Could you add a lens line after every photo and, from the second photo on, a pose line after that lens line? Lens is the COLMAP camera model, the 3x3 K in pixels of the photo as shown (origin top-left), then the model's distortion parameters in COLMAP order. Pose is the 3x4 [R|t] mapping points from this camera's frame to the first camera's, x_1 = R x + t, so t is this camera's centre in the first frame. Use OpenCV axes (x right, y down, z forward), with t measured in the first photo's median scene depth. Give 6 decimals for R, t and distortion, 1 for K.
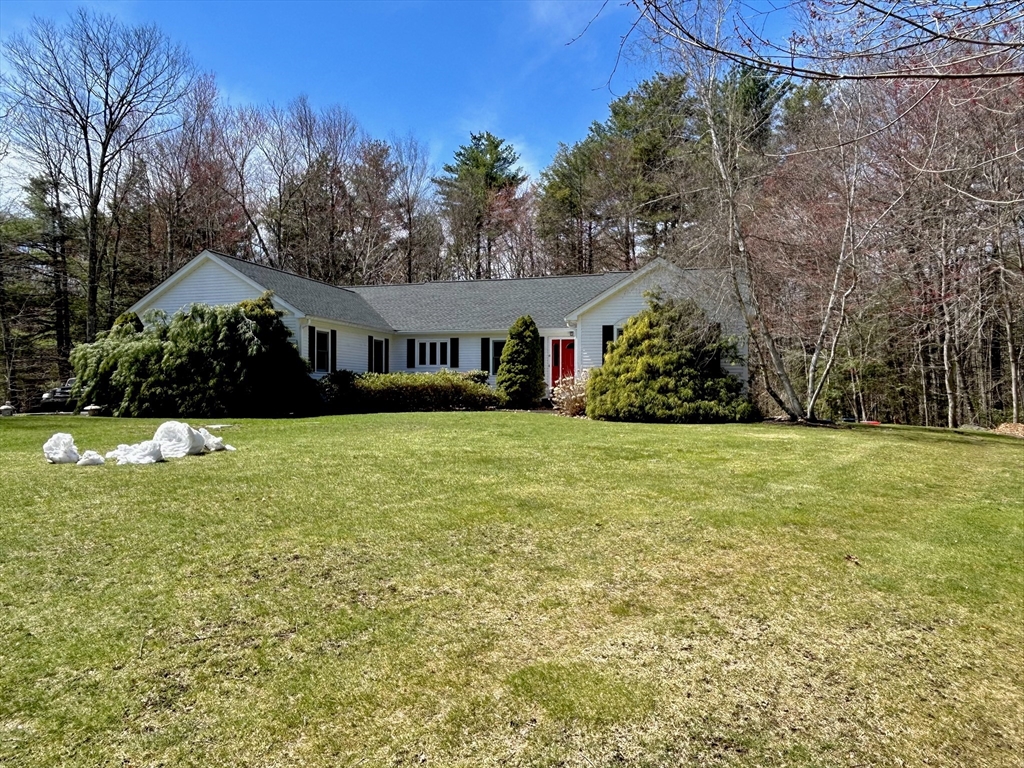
lens RADIAL K [[698.1, 0, 511.1], [0, 698.1, 385.9], [0, 0, 1]] dist [-0.001982, 0.004455]
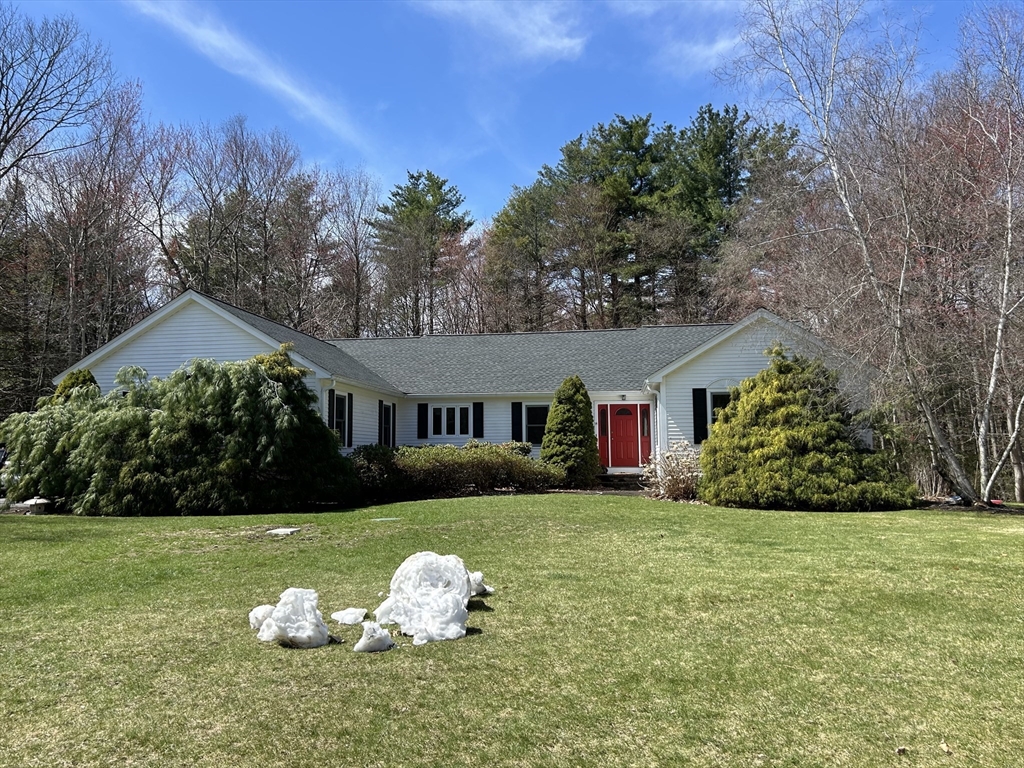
lens RADIAL K [[759.9, 0, 513.2], [0, 759.9, 382.7], [0, 0, 1]] dist [0.048496, -0.014287]
pose [[0.990645, 0.003026, 0.136429, -0.208411], [0.008962, 0.996153, -0.087167, -0.016301], [-0.136168, 0.087575, 0.986807, 0.129396]]
